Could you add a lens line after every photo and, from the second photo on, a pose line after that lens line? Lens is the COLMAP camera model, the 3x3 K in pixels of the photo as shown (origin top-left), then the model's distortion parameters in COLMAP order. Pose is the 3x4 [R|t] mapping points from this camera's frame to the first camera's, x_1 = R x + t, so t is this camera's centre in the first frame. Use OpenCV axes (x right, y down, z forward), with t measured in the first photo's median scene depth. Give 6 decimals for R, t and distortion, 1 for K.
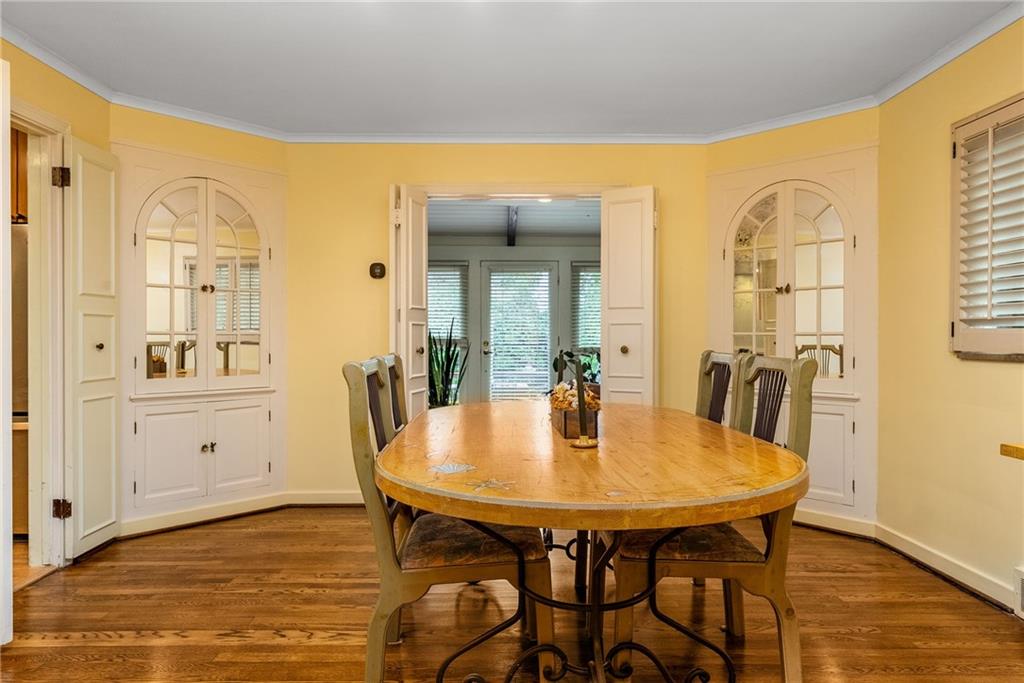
lens RADIAL K [[640.8, 0, 512.0], [0, 640.8, 341.5], [0, 0, 1]] dist [0.000074, 0.000086]
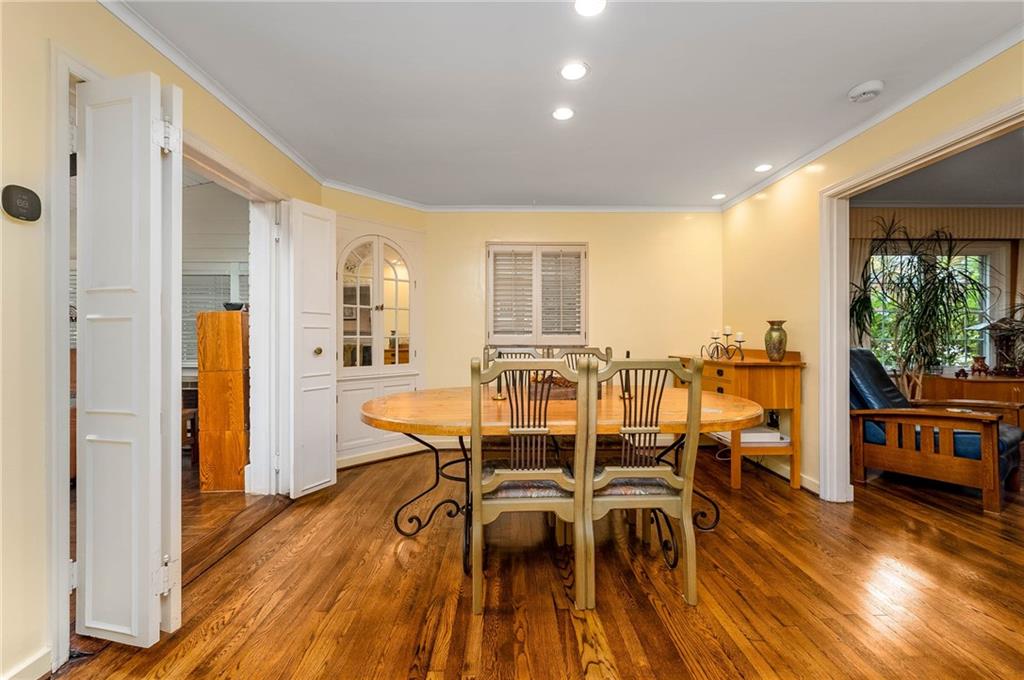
lens RADIAL K [[420.4, 0, 512.0], [0, 420.4, 340.0], [0, 0, 1]] dist [-0.000178, -0.000020]
pose [[-0.002499, -0.006494, 0.999976, -0.565297], [0.006237, 0.999959, 0.006510, -0.009009], [-0.999977, 0.006253, -0.002459, 0.685974]]
